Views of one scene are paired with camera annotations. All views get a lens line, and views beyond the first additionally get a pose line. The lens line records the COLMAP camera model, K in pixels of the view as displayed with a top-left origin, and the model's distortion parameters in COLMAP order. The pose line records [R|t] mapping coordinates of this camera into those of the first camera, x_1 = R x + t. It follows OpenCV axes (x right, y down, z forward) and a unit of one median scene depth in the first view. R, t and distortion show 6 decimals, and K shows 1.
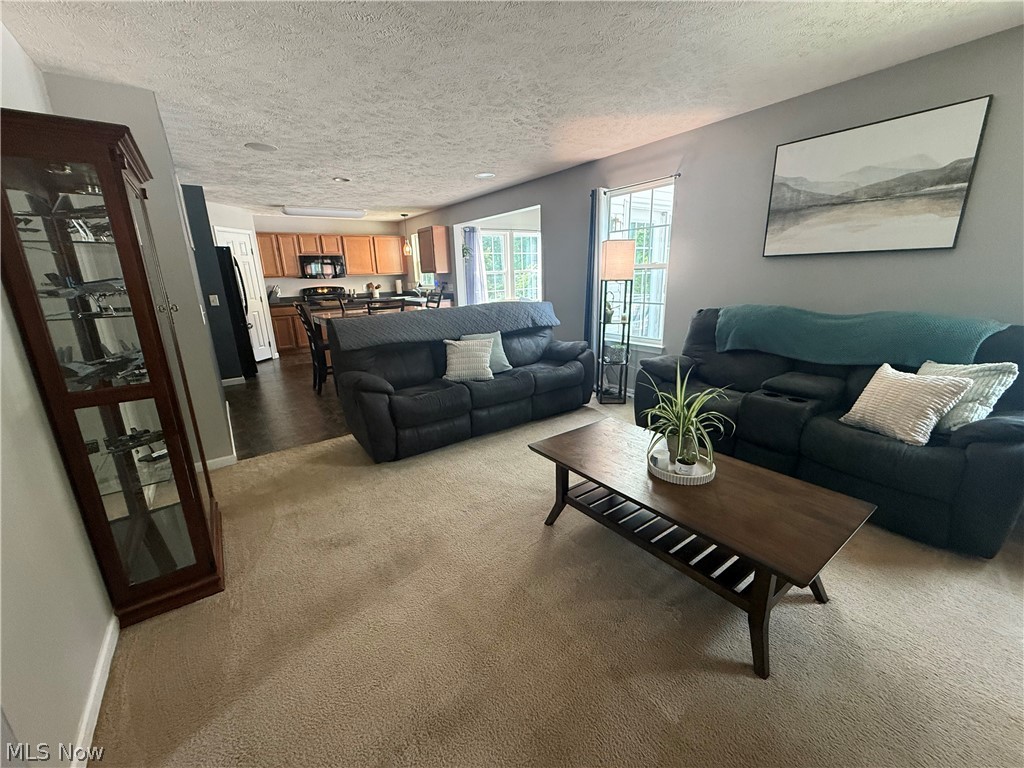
lens RADIAL K [[409.1, 0, 509.2], [0, 409.1, 383.5], [0, 0, 1]] dist [-0.002795, 0.000356]
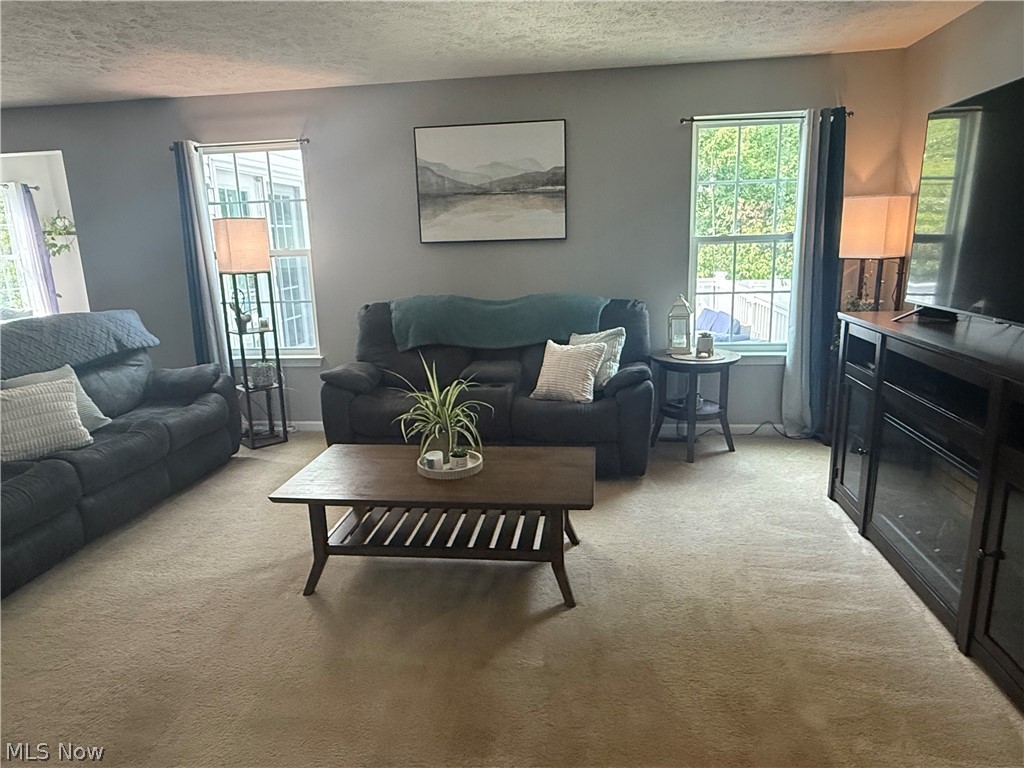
lens RADIAL K [[654.9, 0, 514.5], [0, 654.9, 381.8], [0, 0, 1]] dist [-0.001647, 0.000771]
pose [[0.677045, -0.149858, 0.720522, -0.260253], [0.200347, 0.979603, 0.015485, 0.009166], [-0.708146, 0.133870, 0.693259, -0.092550]]
